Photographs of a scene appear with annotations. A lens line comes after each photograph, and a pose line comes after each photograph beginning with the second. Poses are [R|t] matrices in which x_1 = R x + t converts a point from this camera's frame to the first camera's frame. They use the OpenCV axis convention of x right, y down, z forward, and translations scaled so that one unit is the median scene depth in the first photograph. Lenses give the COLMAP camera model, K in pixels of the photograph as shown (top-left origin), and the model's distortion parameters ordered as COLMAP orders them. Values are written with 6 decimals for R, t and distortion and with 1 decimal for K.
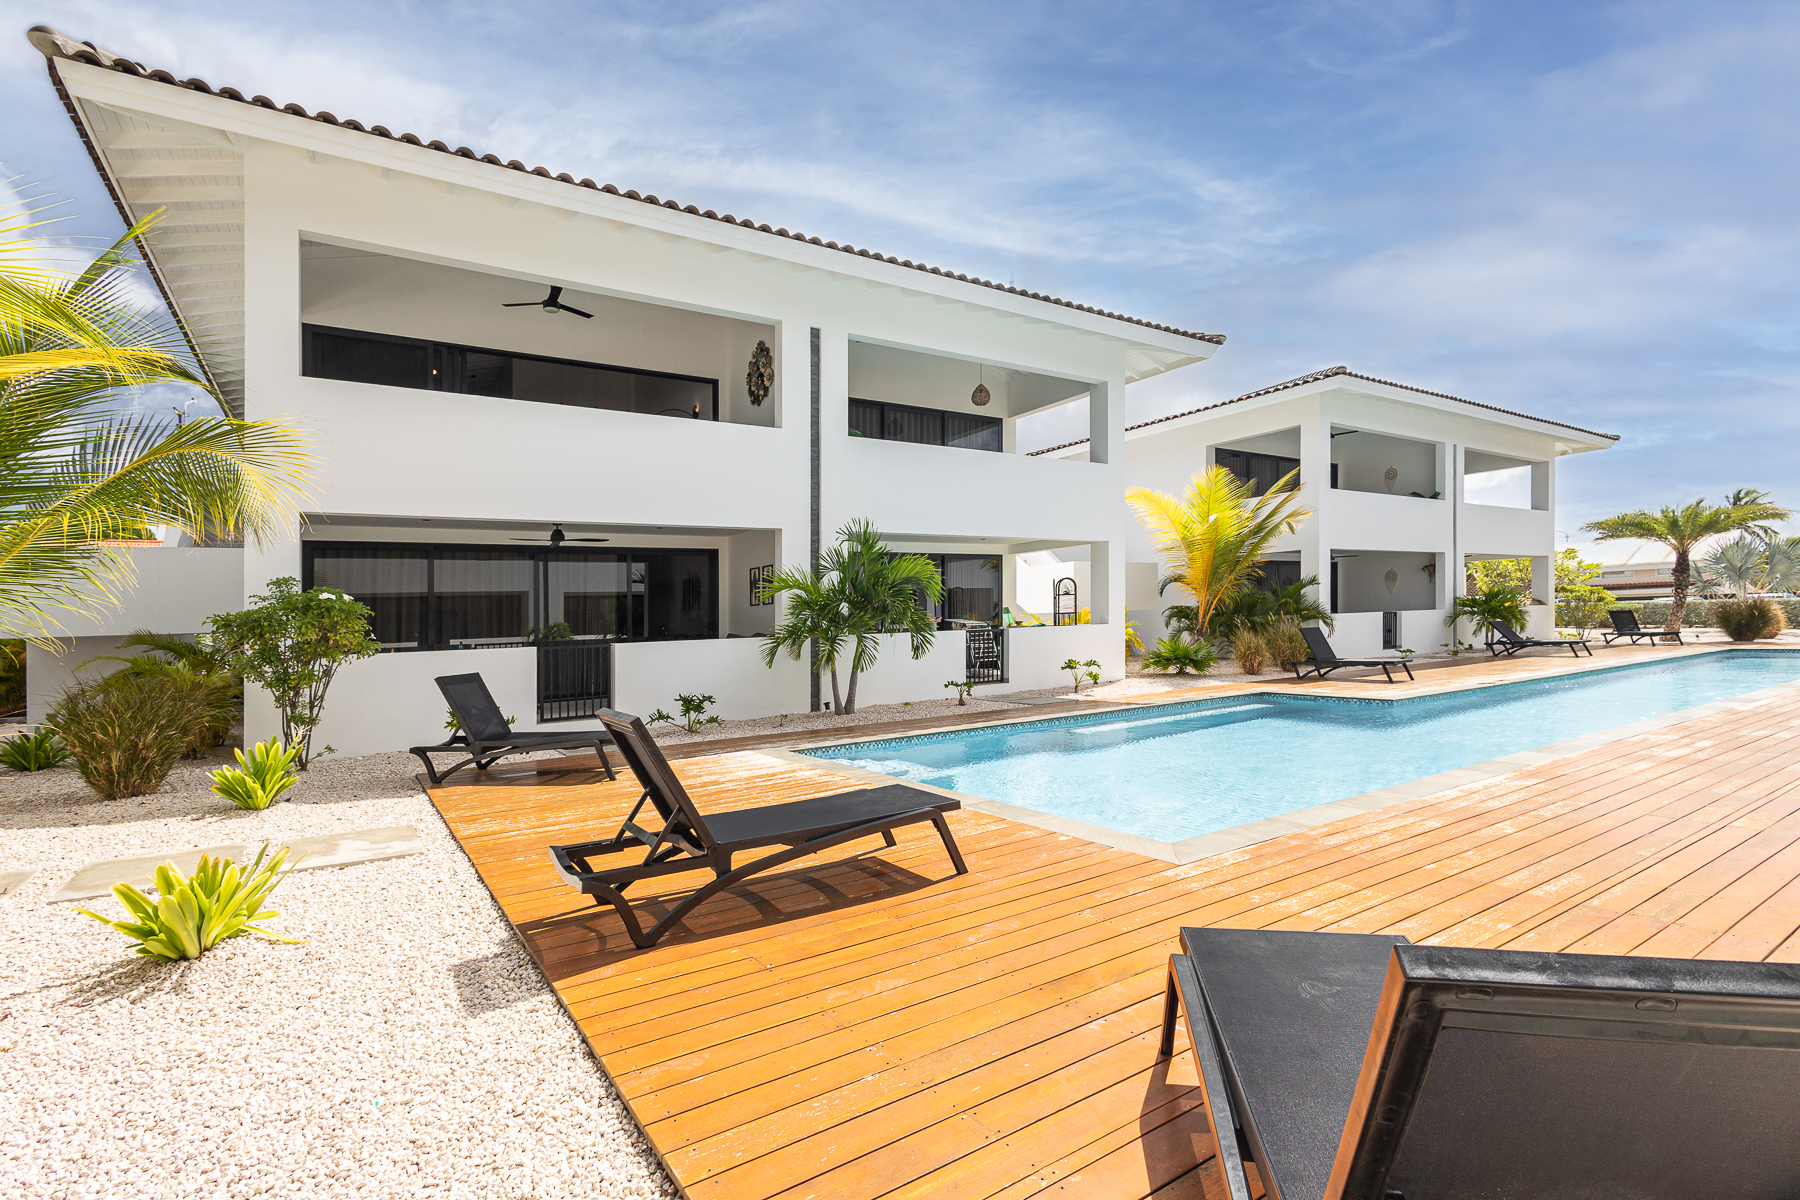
lens RADIAL K [[876.9, 0, 896.4], [0, 876.9, 611.3], [0, 0, 1]] dist [-0.000228, -0.000016]
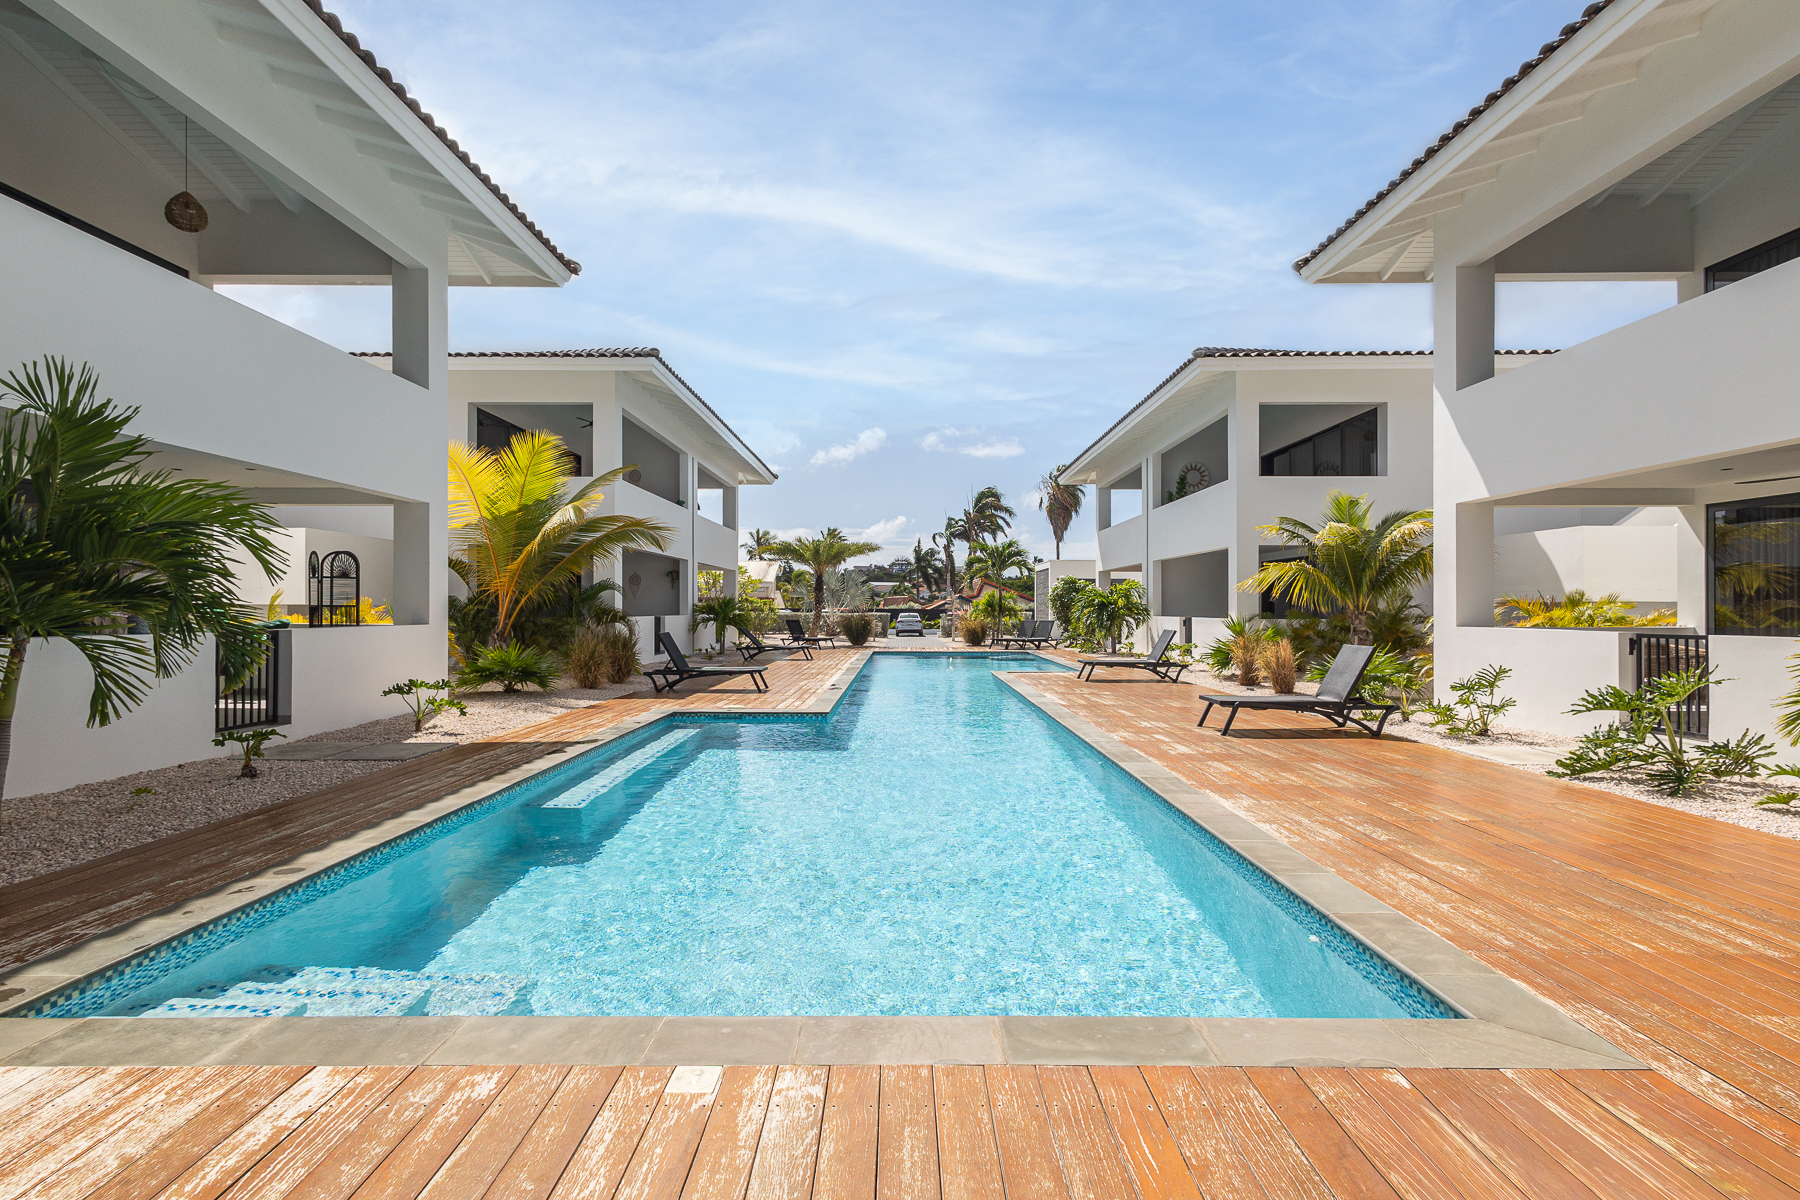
lens RADIAL K [[876.9, 0, 896.4], [0, 876.9, 611.3], [0, 0, 1]] dist [-0.000228, -0.000016]
pose [[0.565396, 0.031638, 0.824213, -0.111325], [-0.028691, 0.999414, -0.018681, 0.007141], [-0.824321, -0.013085, 0.565972, 0.296827]]
